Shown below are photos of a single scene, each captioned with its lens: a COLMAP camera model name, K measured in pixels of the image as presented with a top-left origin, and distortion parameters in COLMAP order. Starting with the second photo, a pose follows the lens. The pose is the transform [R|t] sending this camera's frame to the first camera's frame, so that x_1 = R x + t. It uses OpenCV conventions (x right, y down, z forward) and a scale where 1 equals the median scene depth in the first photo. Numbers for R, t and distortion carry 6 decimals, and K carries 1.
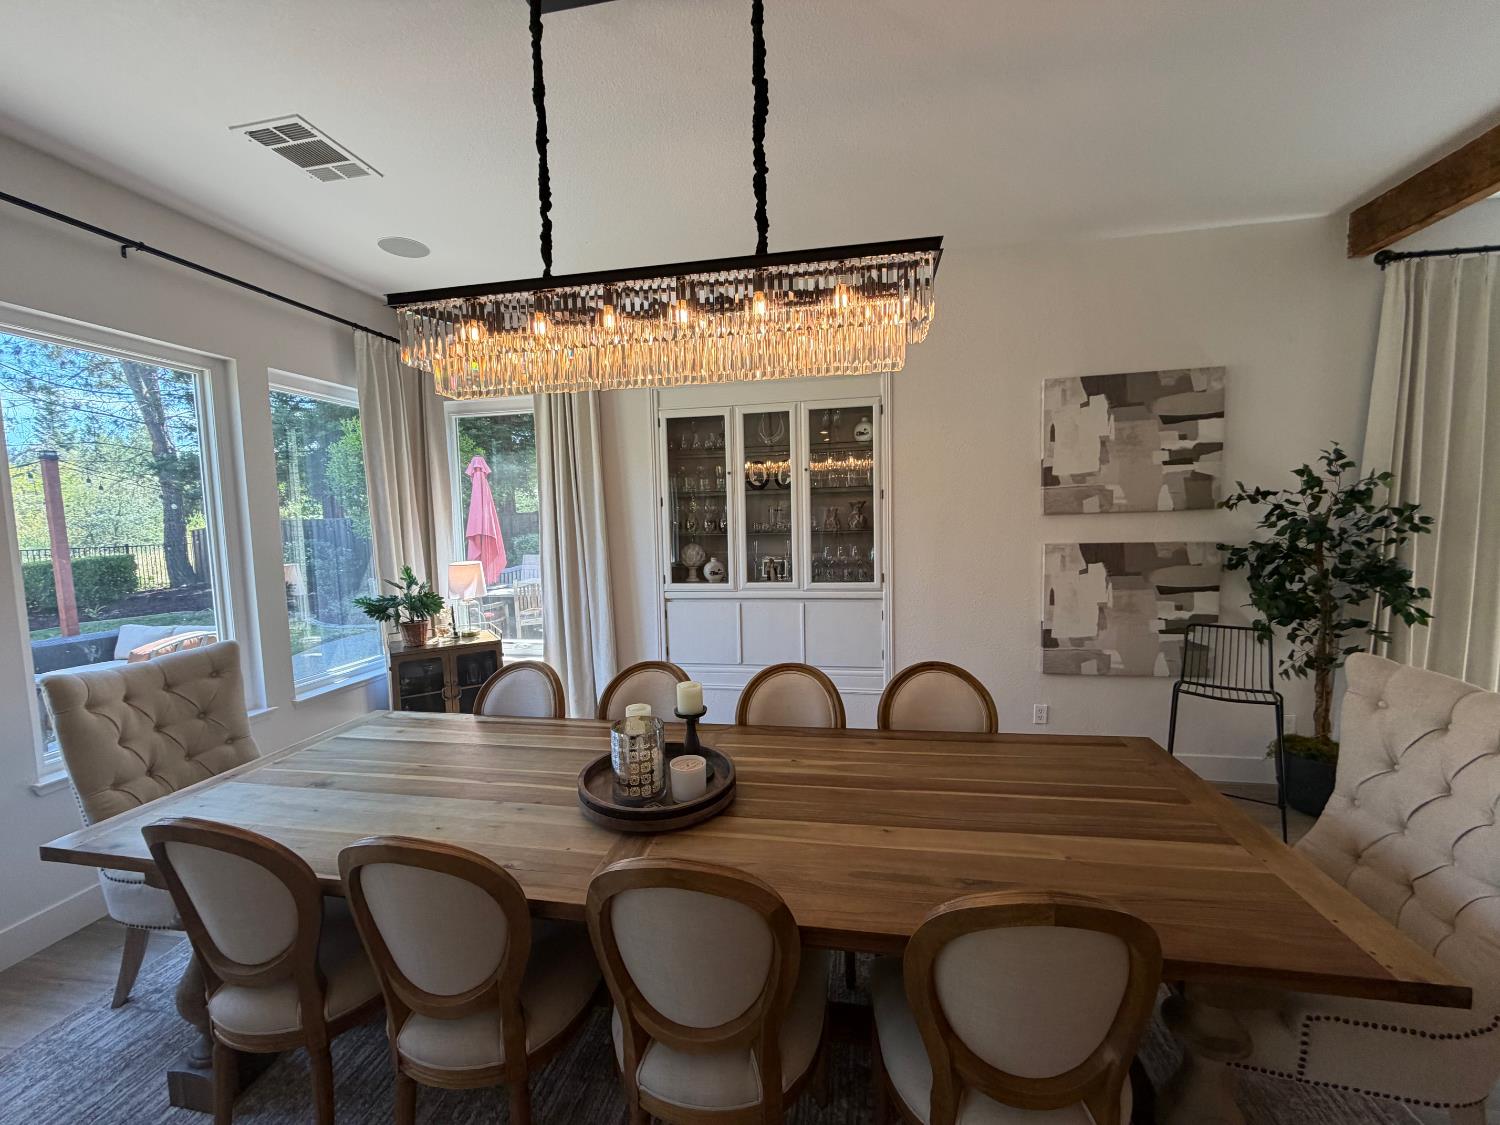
lens RADIAL K [[593.9, 0, 744.8], [0, 593.9, 563.6], [0, 0, 1]] dist [-0.000622, -0.000109]
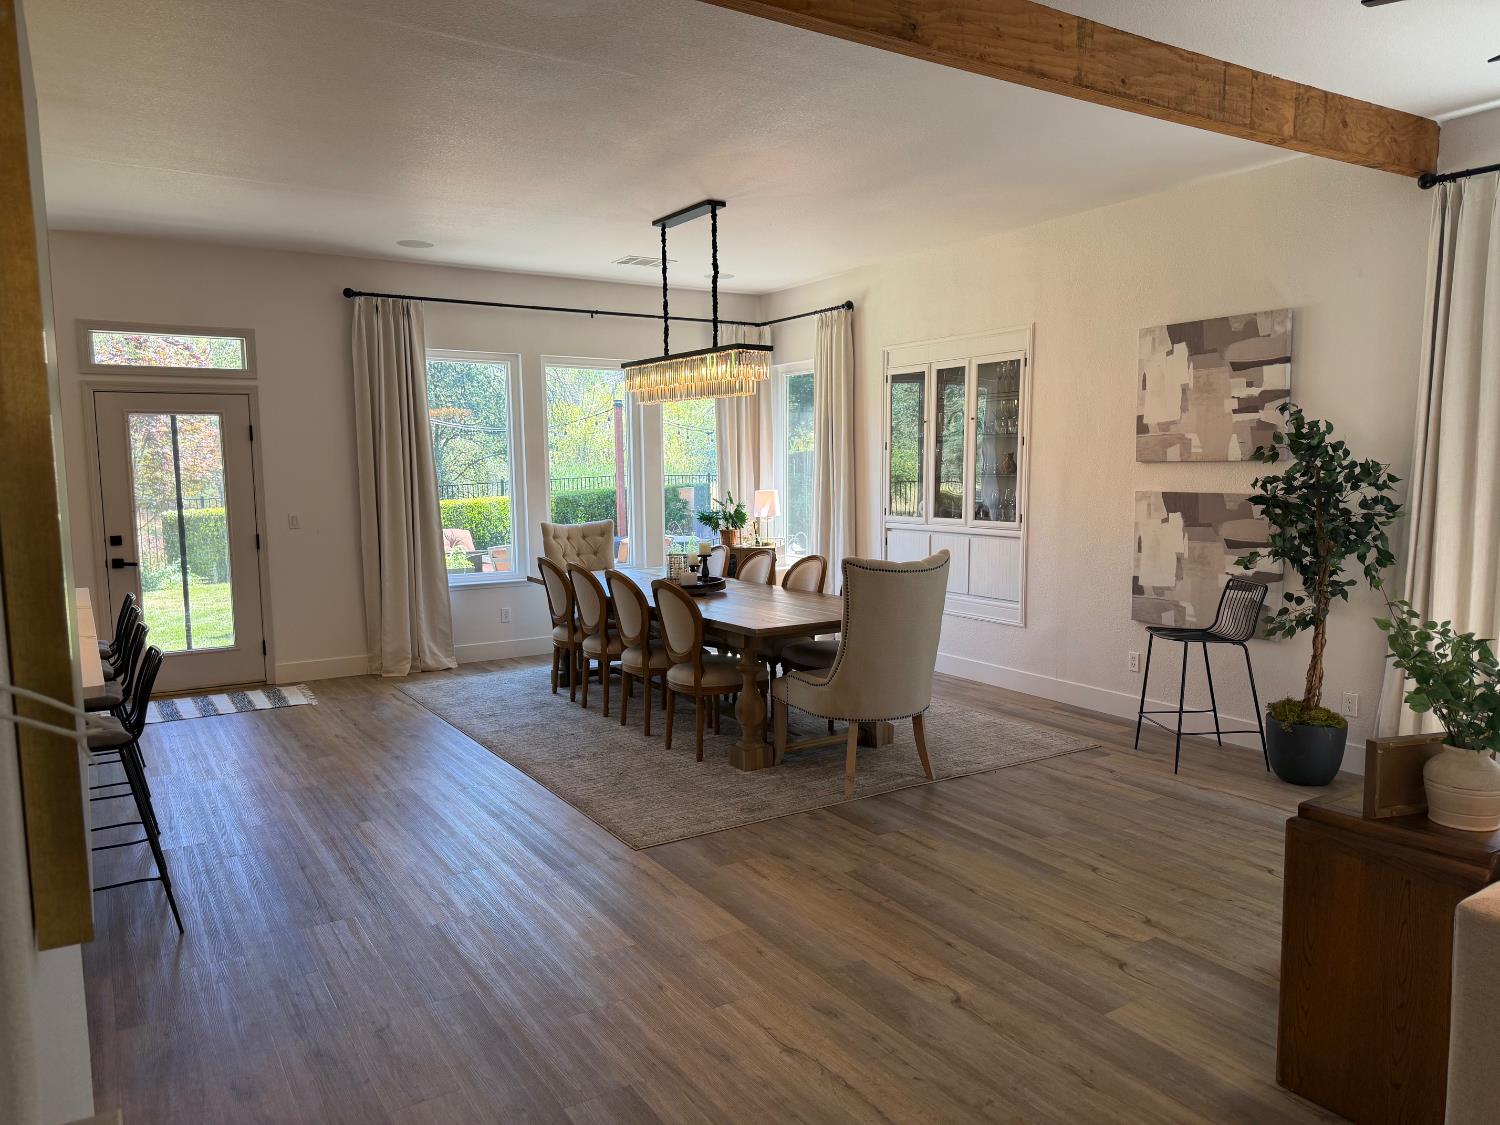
lens RADIAL K [[1054.4, 0, 757.0], [0, 1054.4, 572.1], [0, 0, 1]] dist [0.093056, -0.130623]
pose [[0.685358, 0.097087, -0.721705, 1.425012], [-0.066581, 0.995276, 0.070662, 0.019164], [0.725156, -0.000377, 0.688584, -0.742044]]
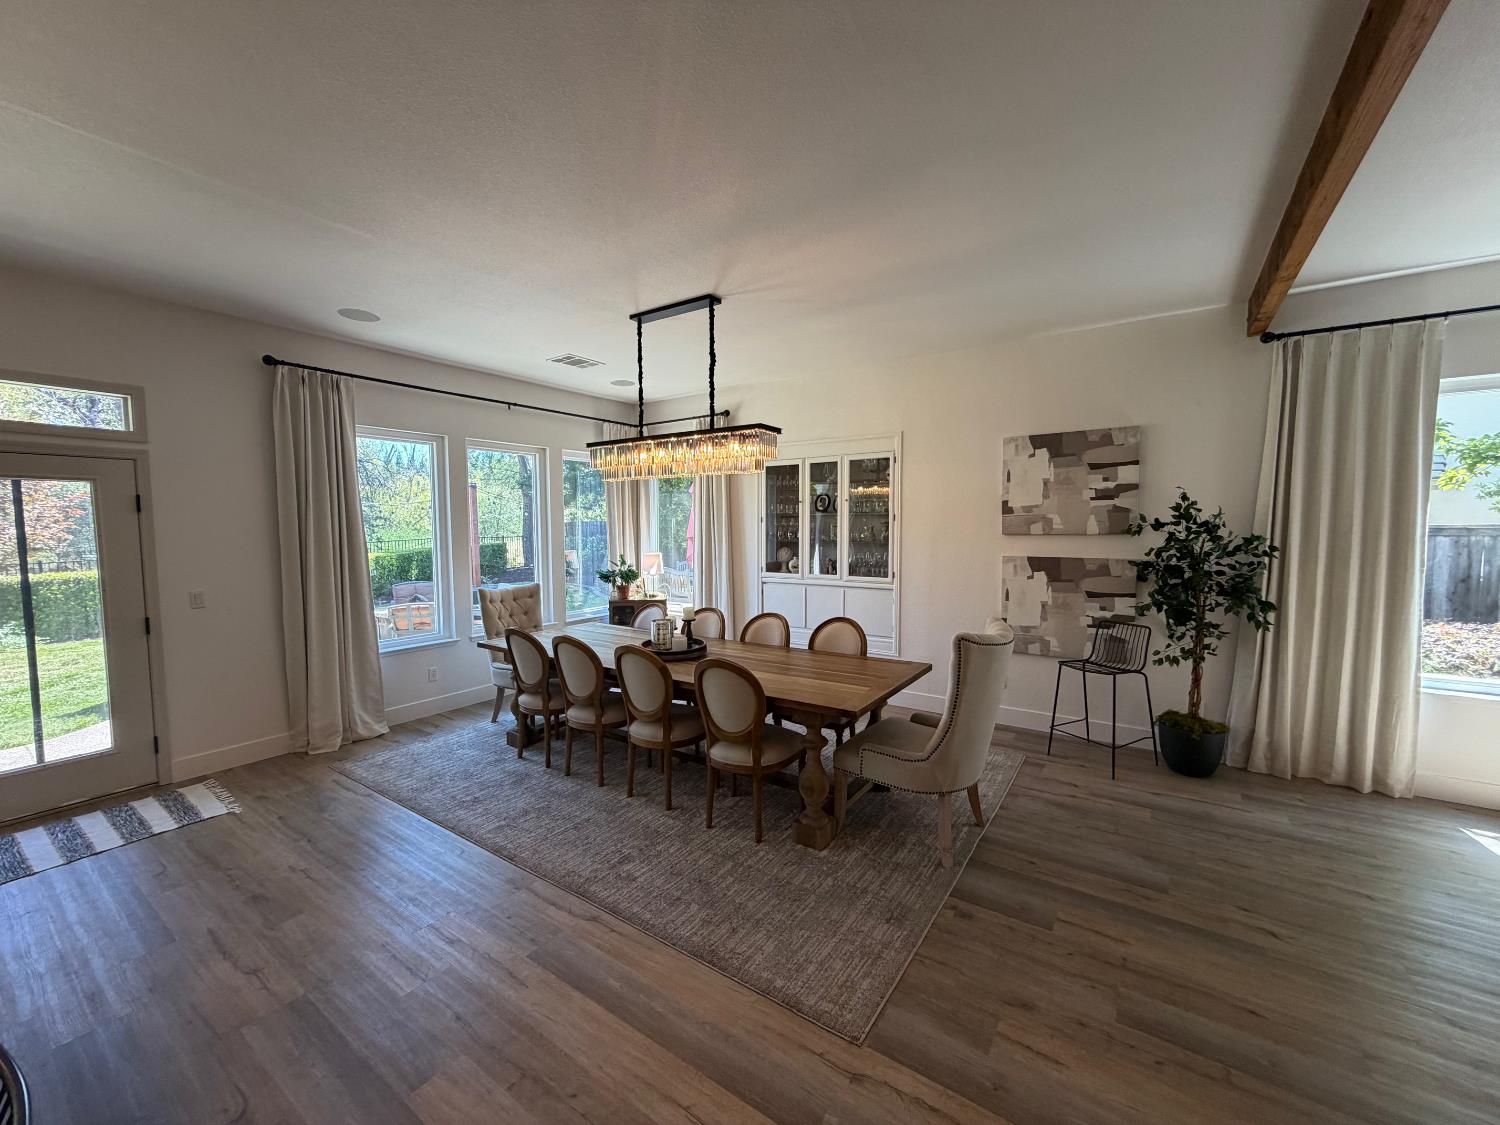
lens RADIAL K [[598.3, 0, 746.5], [0, 598.3, 562.7], [0, 0, 1]] dist [0.001061, 0.000251]
pose [[0.913132, 0.046133, -0.405046, 0.539451], [-0.049510, 0.998771, 0.002141, 0.009104], [0.404647, 0.018099, 0.914294, -0.524743]]
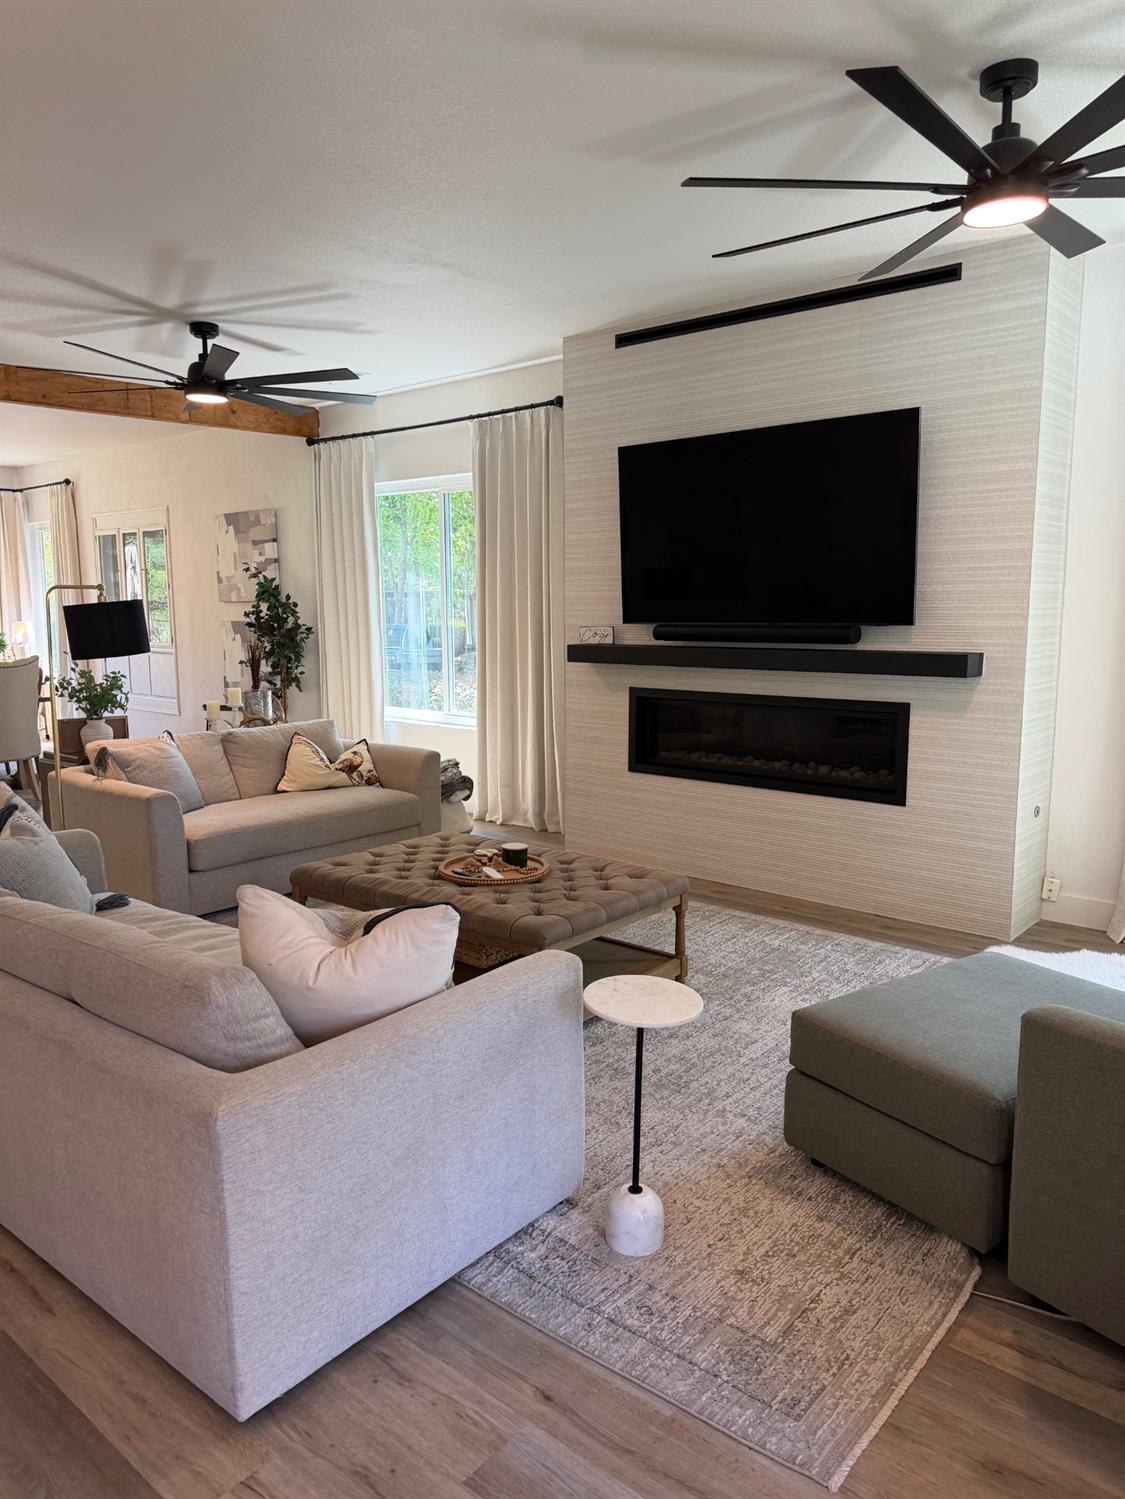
lens RADIAL K [[1053.7, 0, 546.3], [0, 1053.7, 750.6], [0, 0, 1]] dist [0.093056, -0.130623]
pose [[0.863364, 0.090397, -0.496419, 2.742516], [-0.052513, 0.994576, 0.089782, 0.011082], [0.501842, -0.051446, 0.863428, -1.034041]]
